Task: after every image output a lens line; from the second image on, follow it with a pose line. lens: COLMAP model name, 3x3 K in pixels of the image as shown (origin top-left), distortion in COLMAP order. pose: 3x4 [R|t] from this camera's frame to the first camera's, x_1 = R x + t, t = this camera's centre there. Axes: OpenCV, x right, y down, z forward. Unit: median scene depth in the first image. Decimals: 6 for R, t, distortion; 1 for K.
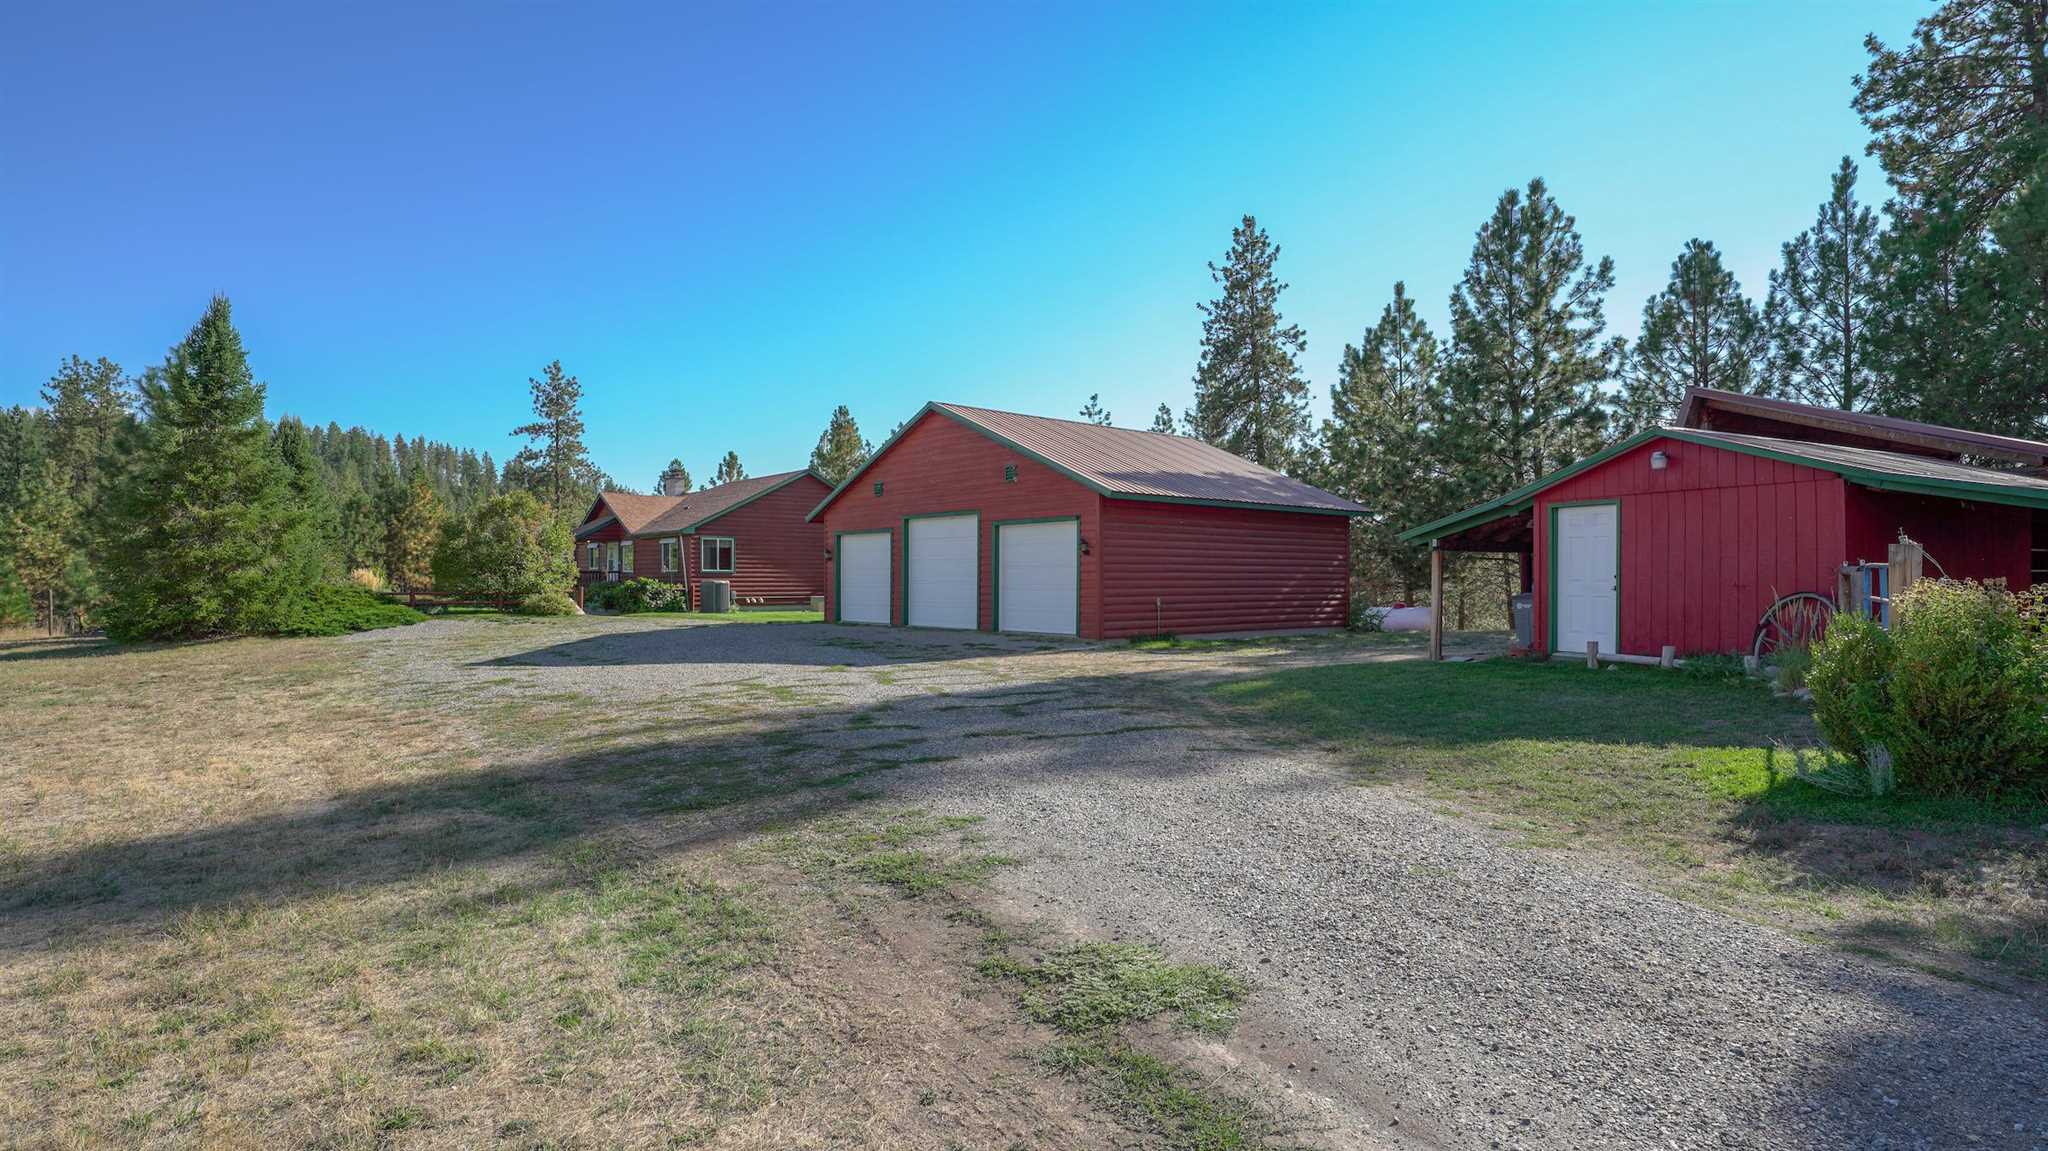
lens RADIAL K [[1087.1, 0, 1021.7], [0, 1087.1, 582.5], [0, 0, 1]] dist [-0.000864, -0.000078]
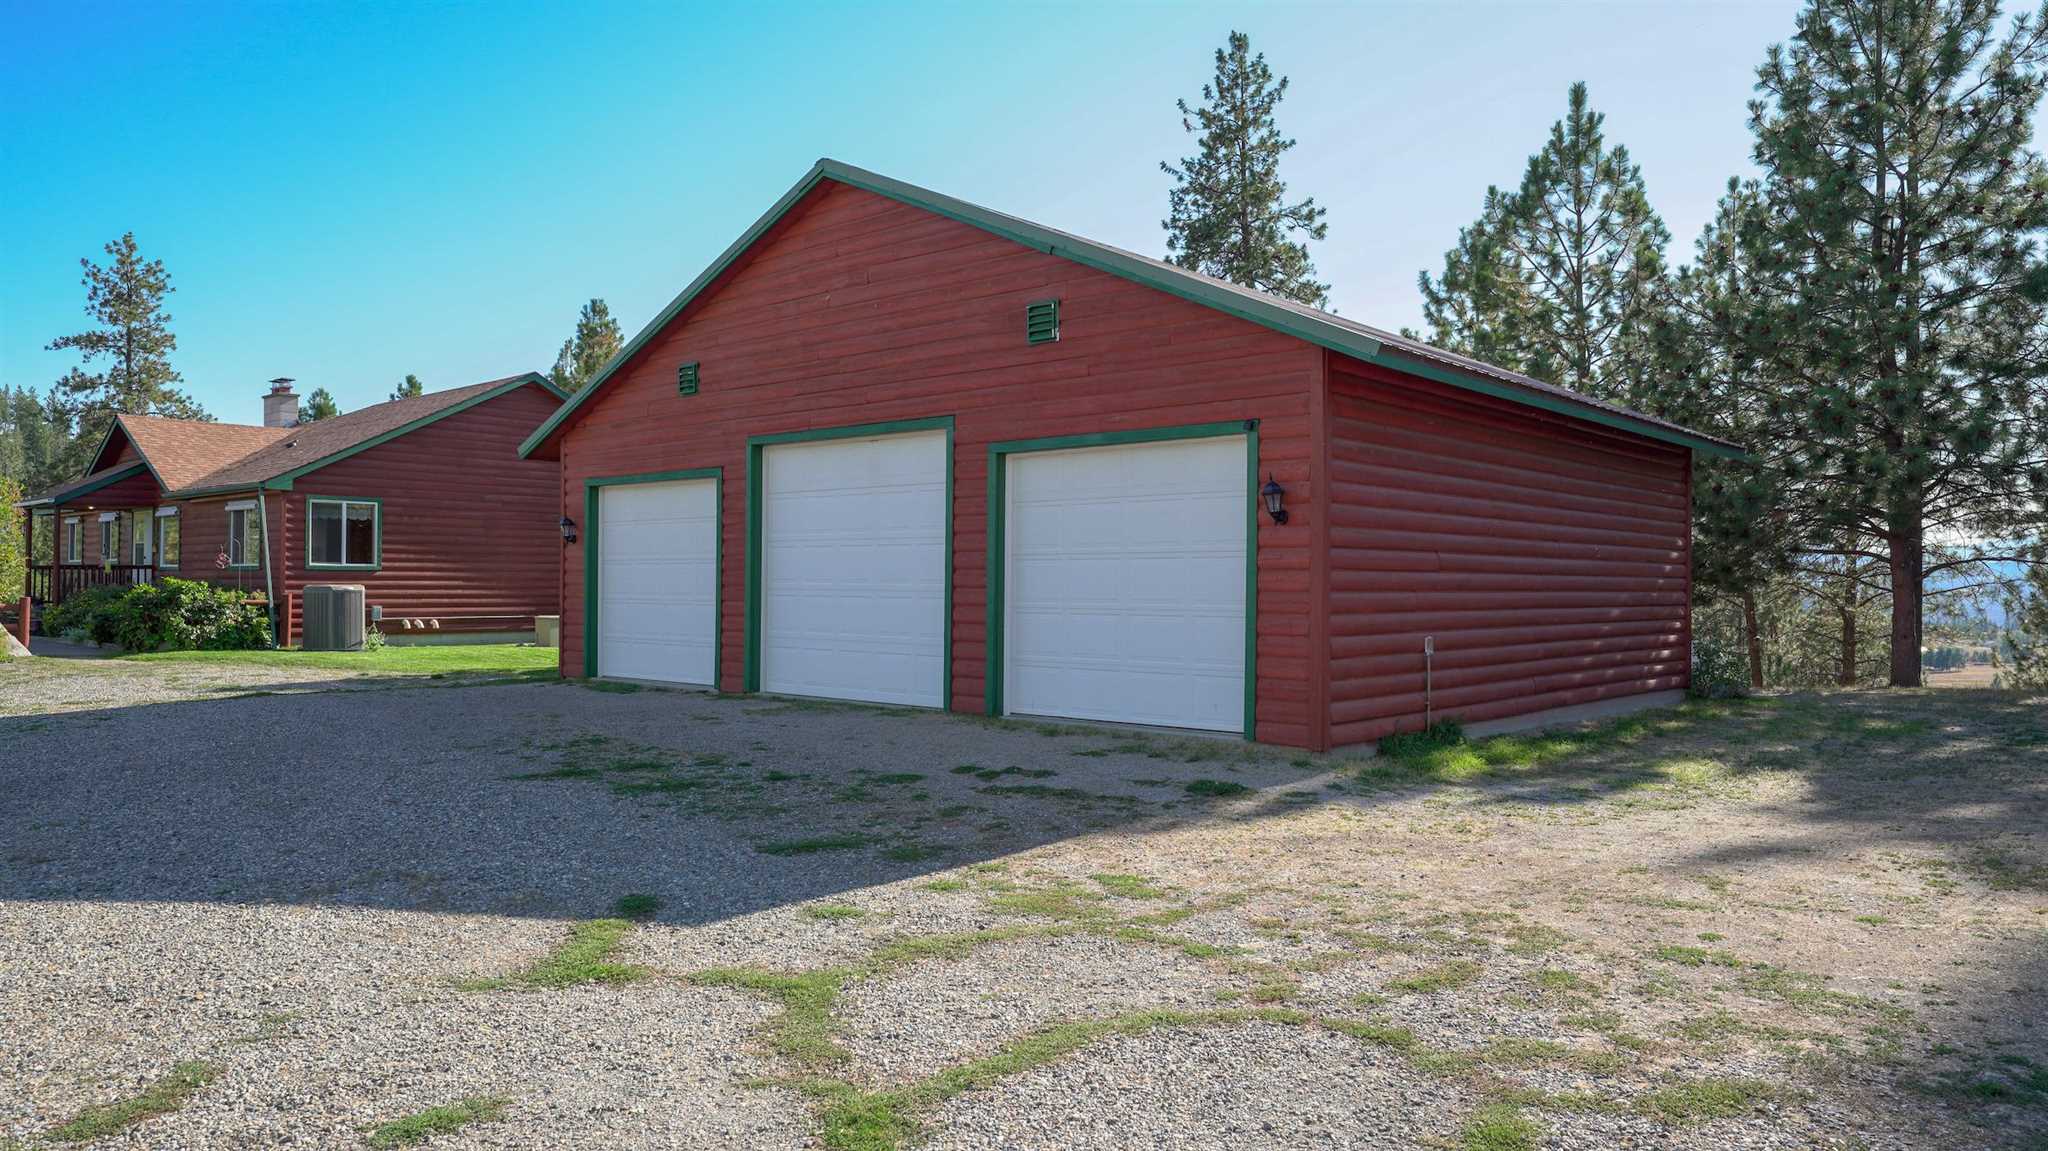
lens RADIAL K [[1390.0, 0, 1028.5], [0, 1390.0, 572.5], [0, 0, 1]] dist [0.001203, -0.002886]
pose [[0.990088, 0.005891, 0.140324, -0.033718], [-0.004370, 0.999928, -0.011150, -0.000989], [-0.140379, 0.010427, 0.990043, 0.193104]]
